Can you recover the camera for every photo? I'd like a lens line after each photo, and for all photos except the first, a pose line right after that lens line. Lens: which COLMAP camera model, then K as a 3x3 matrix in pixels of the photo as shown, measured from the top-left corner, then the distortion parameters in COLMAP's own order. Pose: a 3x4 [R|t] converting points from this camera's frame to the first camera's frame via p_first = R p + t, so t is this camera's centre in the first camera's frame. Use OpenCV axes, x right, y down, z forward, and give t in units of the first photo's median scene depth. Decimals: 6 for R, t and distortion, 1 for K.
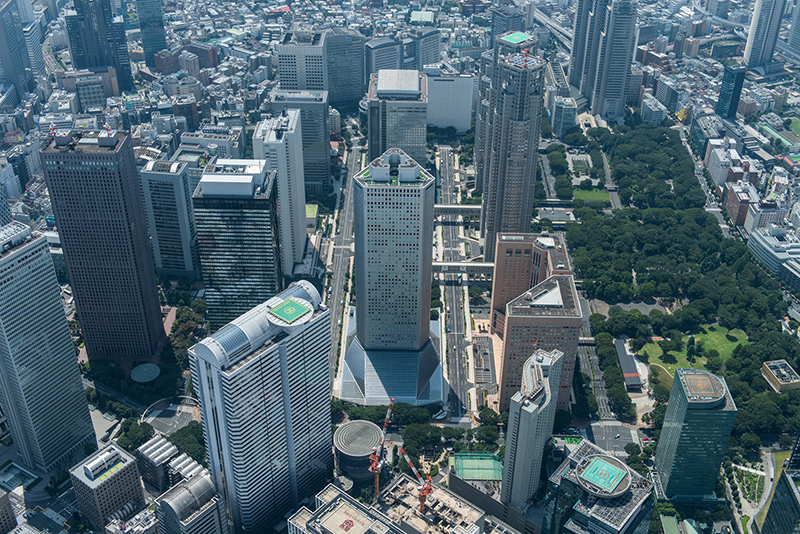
lens RADIAL K [[888.8, 0, 400.0], [0, 888.8, 267.0], [0, 0, 1]] dist [0.002069, 0.002216]
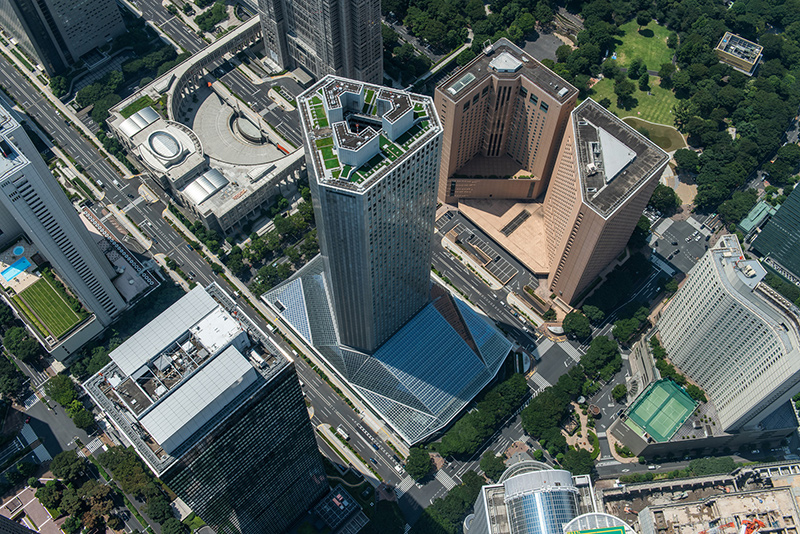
lens RADIAL K [[784.7, 0, 400.0], [0, 784.7, 267.0], [0, 0, 1]] dist [0.002286, 0.000184]
pose [[0.695266, -0.631409, 0.343405, -0.184865], [0.395390, 0.734984, 0.550877, -0.267975], [-0.600226, -0.247227, 0.760662, 0.562857]]
